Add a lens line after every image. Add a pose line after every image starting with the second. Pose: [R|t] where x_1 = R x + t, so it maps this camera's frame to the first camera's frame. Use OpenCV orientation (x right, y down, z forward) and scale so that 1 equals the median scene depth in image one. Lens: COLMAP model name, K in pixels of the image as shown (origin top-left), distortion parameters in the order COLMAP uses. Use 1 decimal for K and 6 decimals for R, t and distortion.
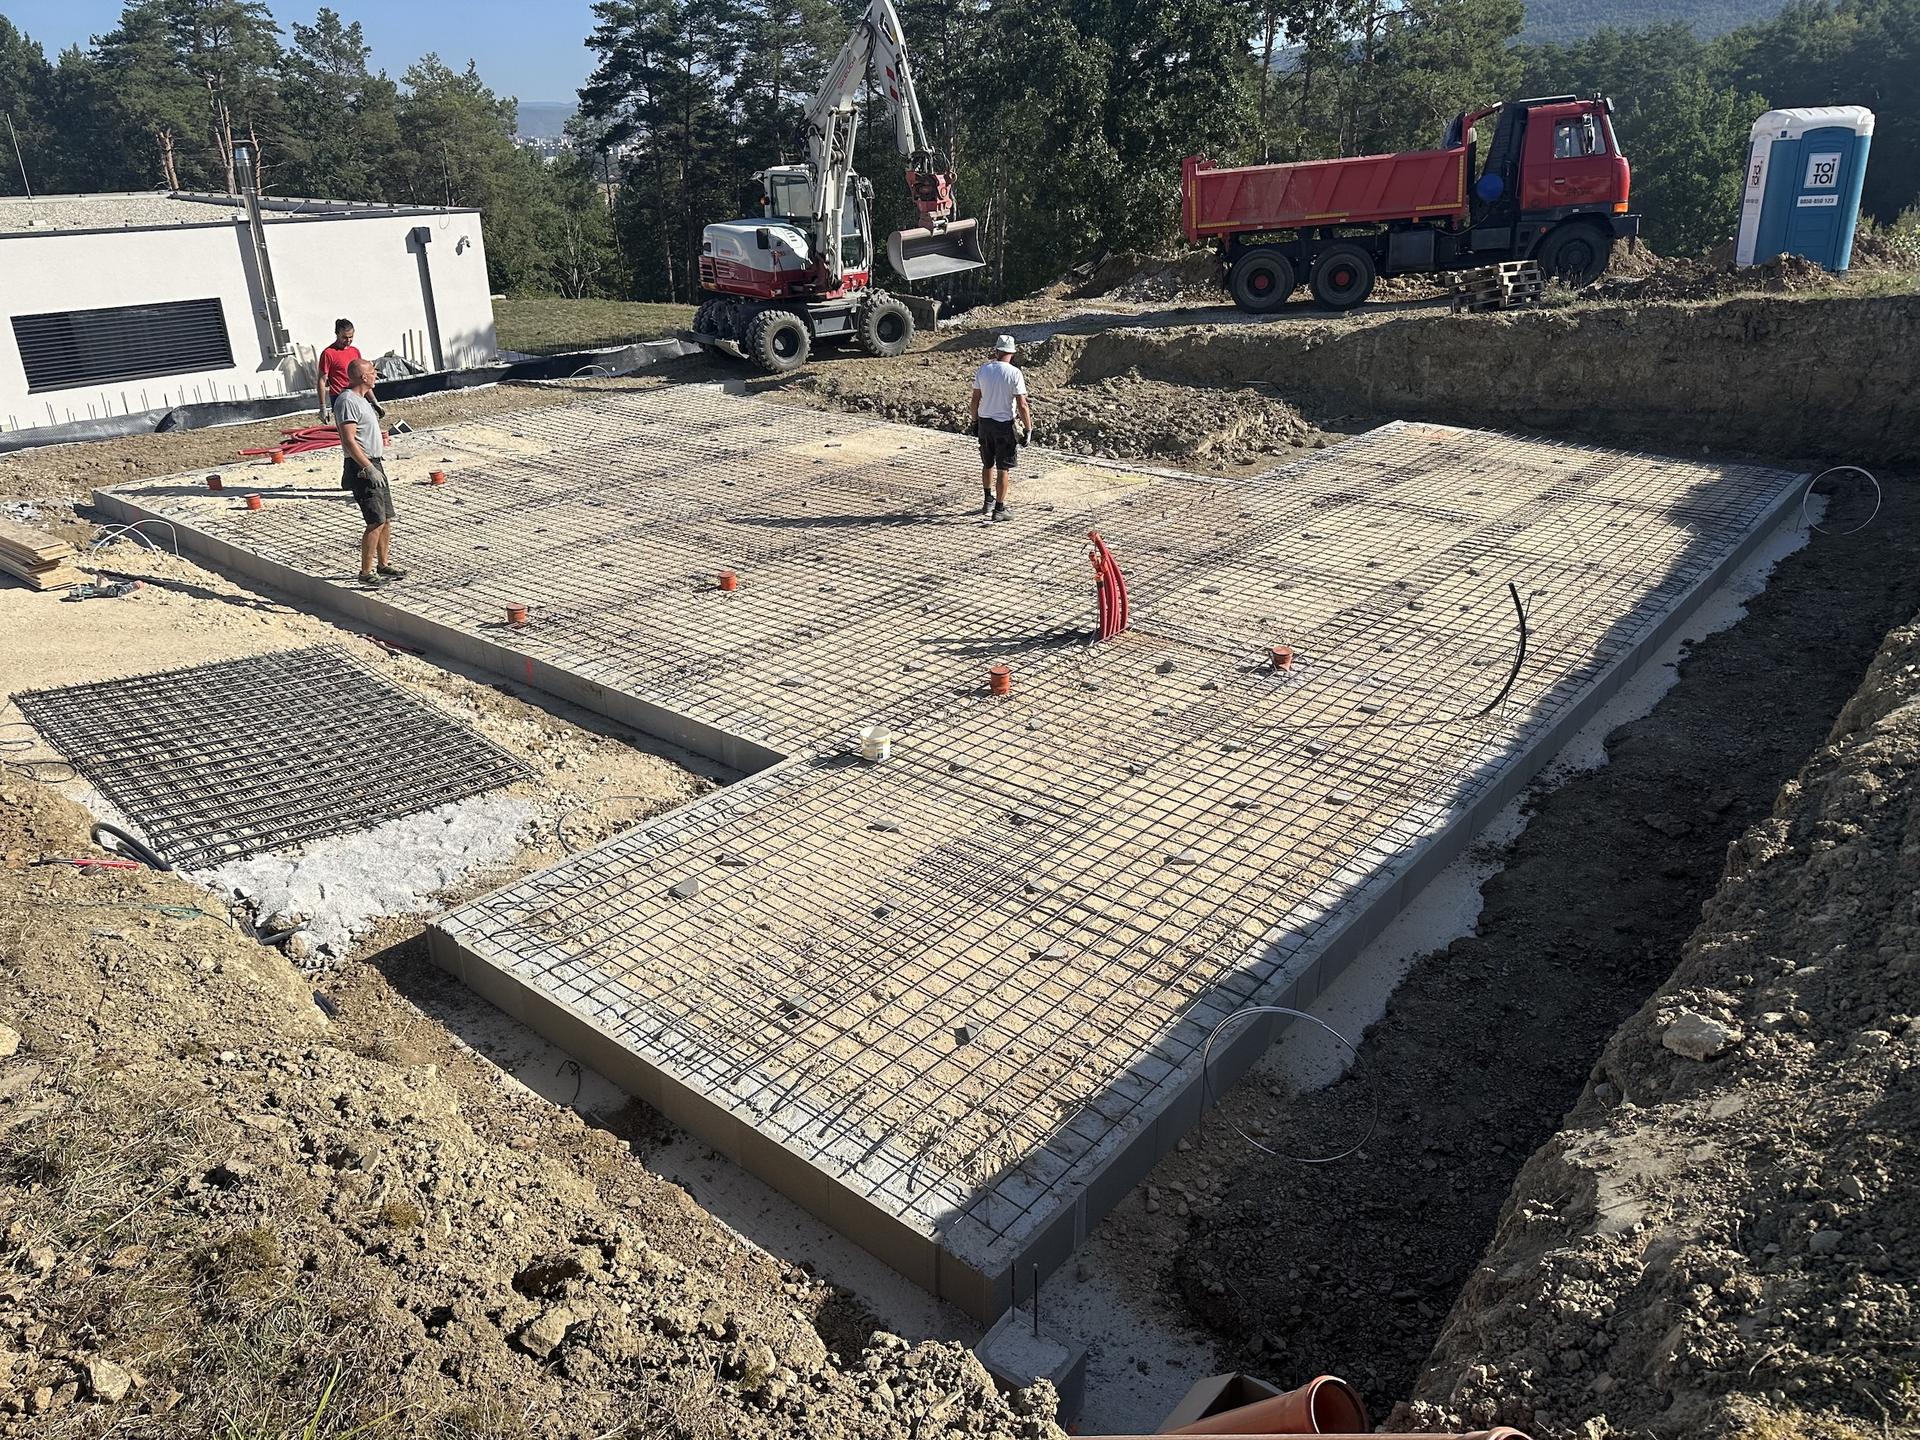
lens RADIAL K [[1384.3, 0, 970.7], [0, 1384.3, 723.6], [0, 0, 1]] dist [0.003750, -0.007479]
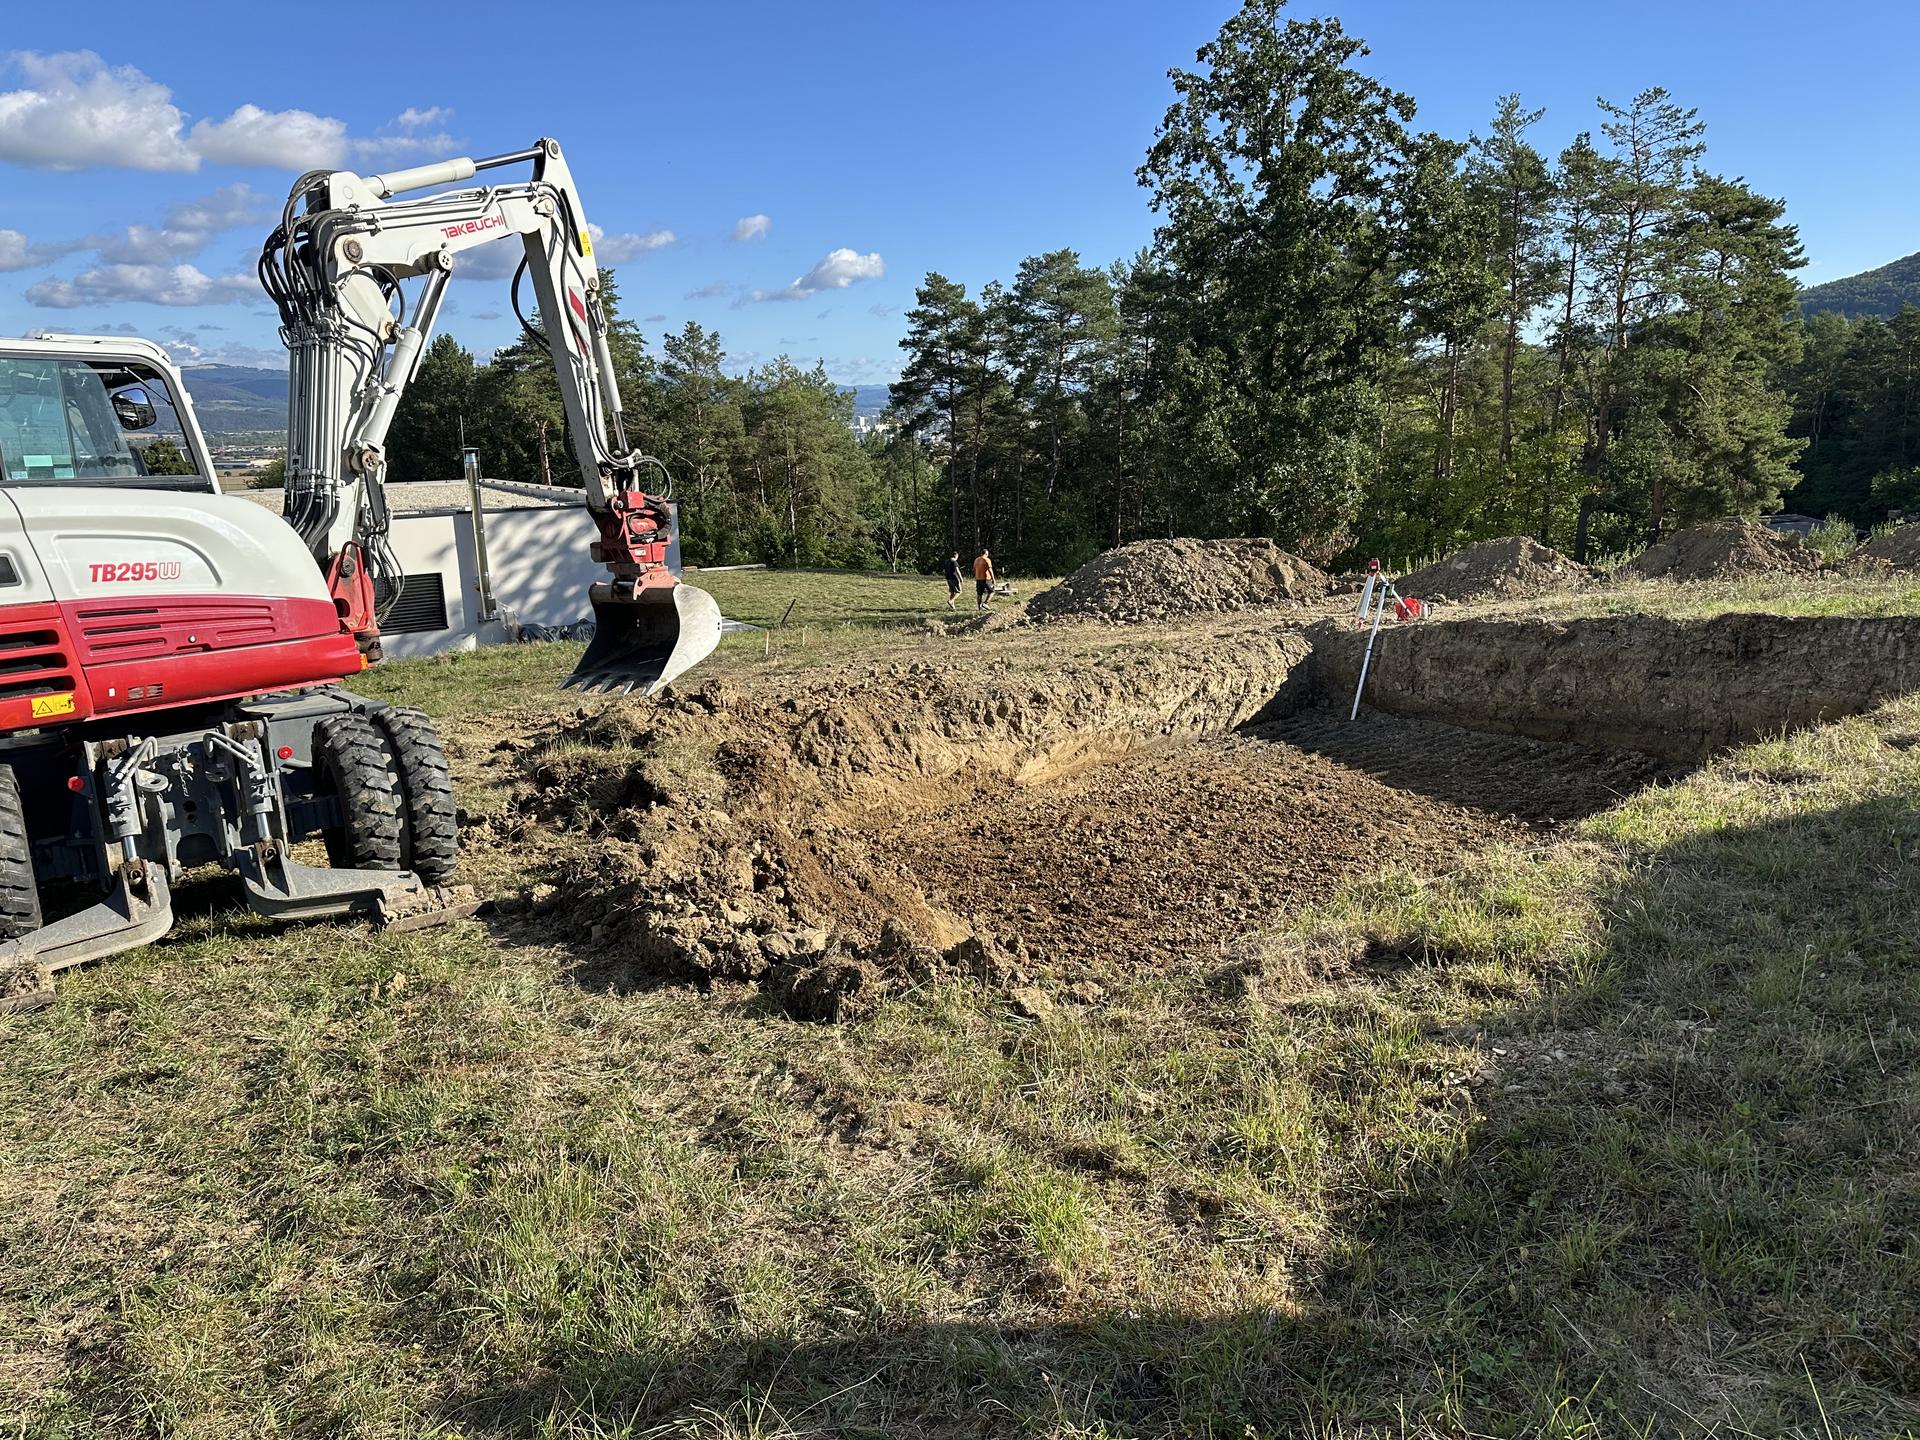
lens RADIAL K [[1341.1, 0, 966.1], [0, 1341.1, 756.8], [0, 0, 1]] dist [0.106300, -0.139862]
pose [[0.964773, 0.051414, -0.258012, 0.184523], [-0.089017, 0.986668, -0.136244, -0.025365], [0.247567, 0.154412, 0.956487, 0.006637]]
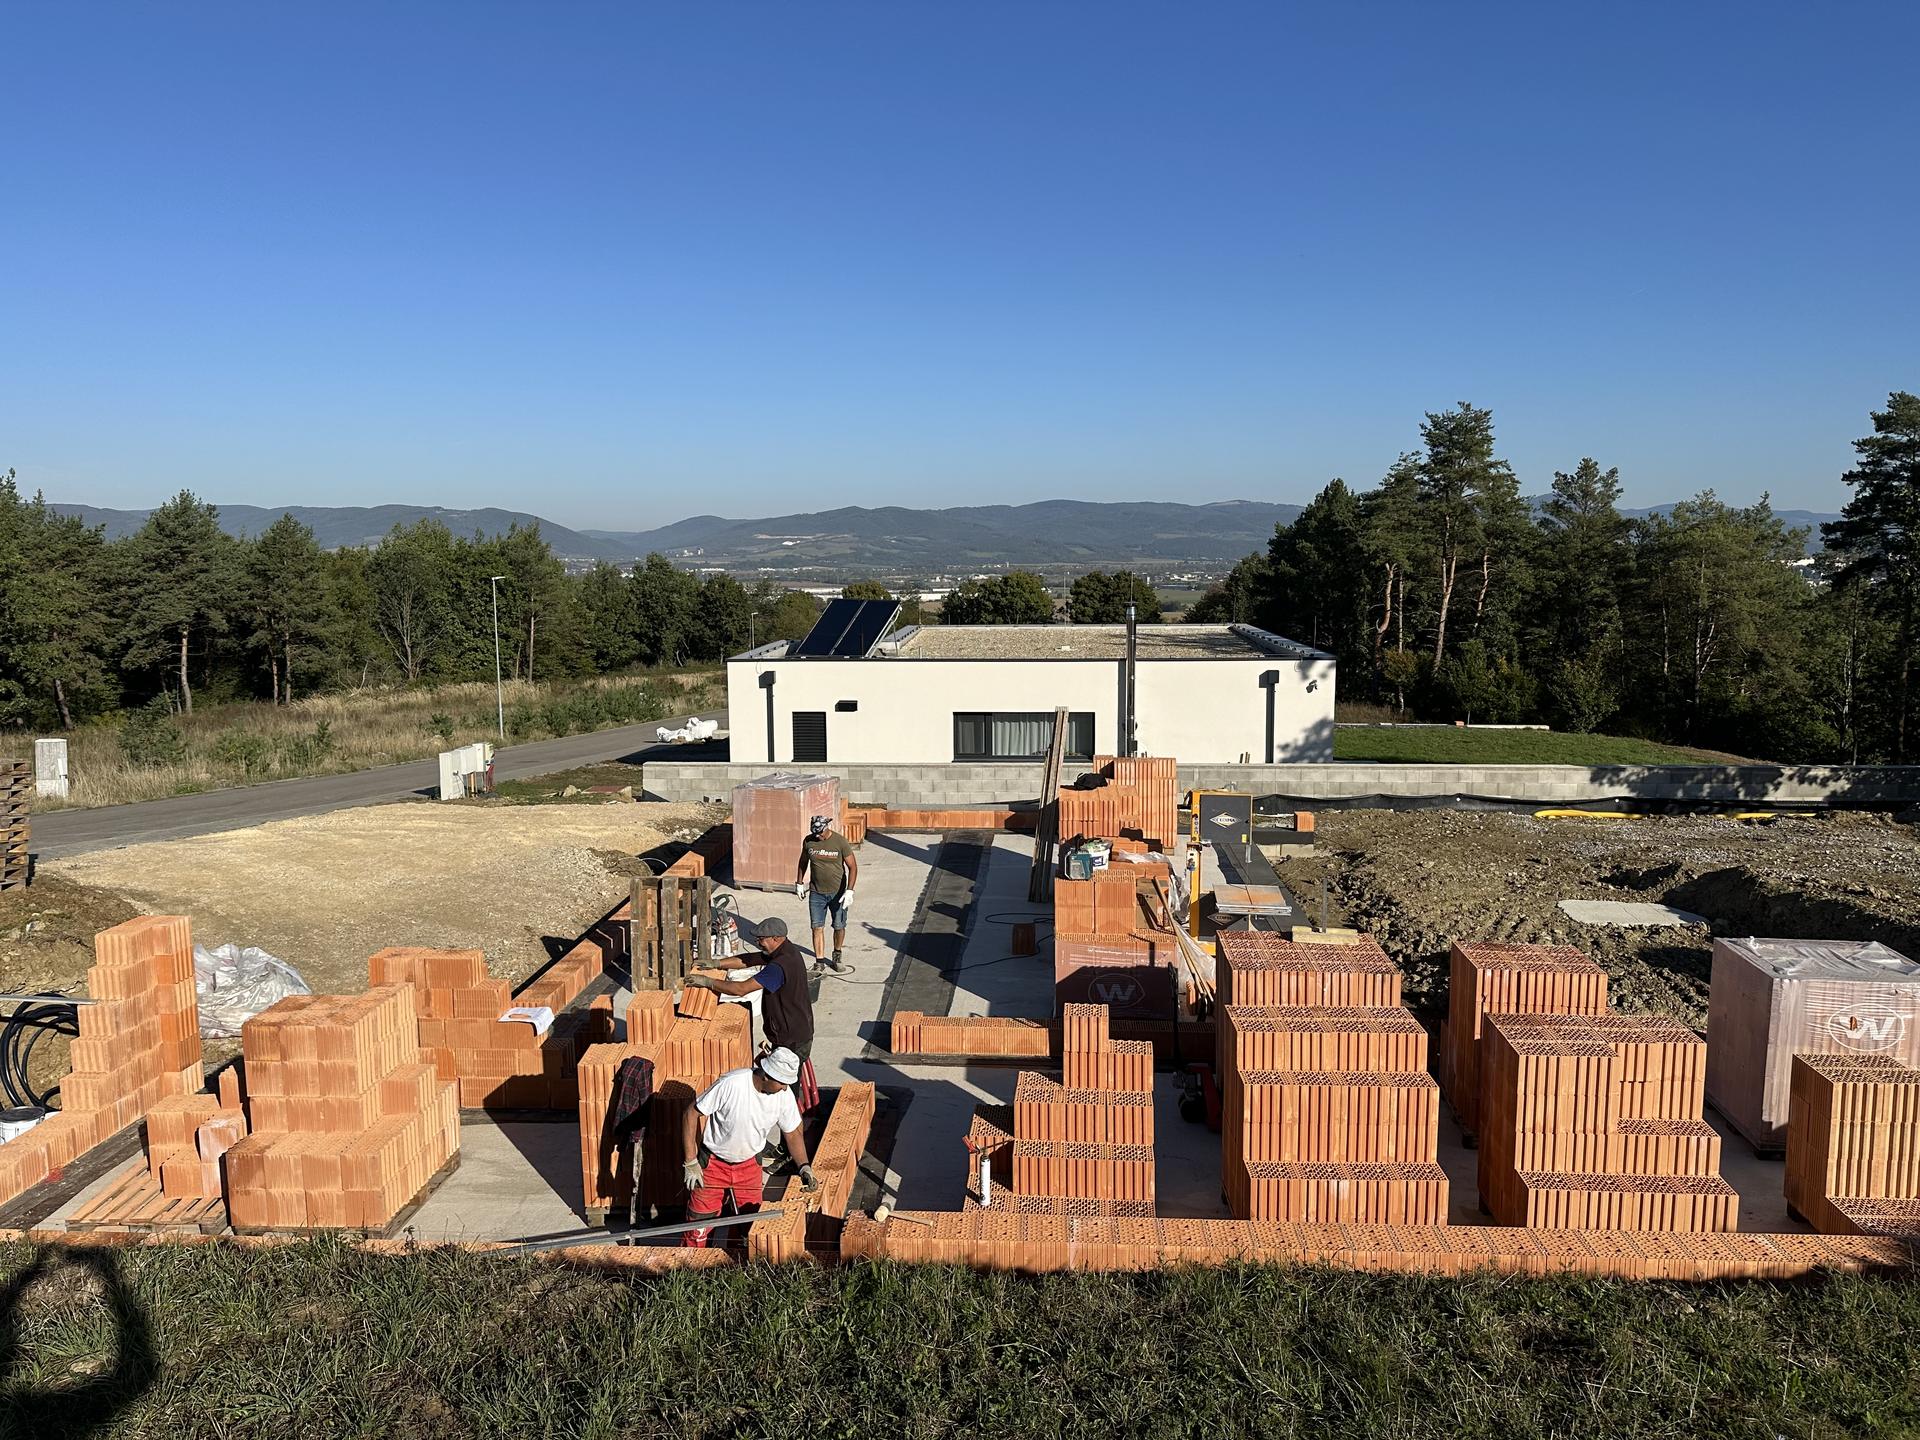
lens RADIAL K [[1345.0, 0, 941.9], [0, 1345.0, 775.1], [0, 0, 1]] dist [0.049694, -0.081992]
pose [[0.553261, 0.136863, -0.821688, 0.385394], [-0.321895, 0.944913, -0.059351, -0.115174], [0.768301, 0.297334, 0.566839, 0.164101]]
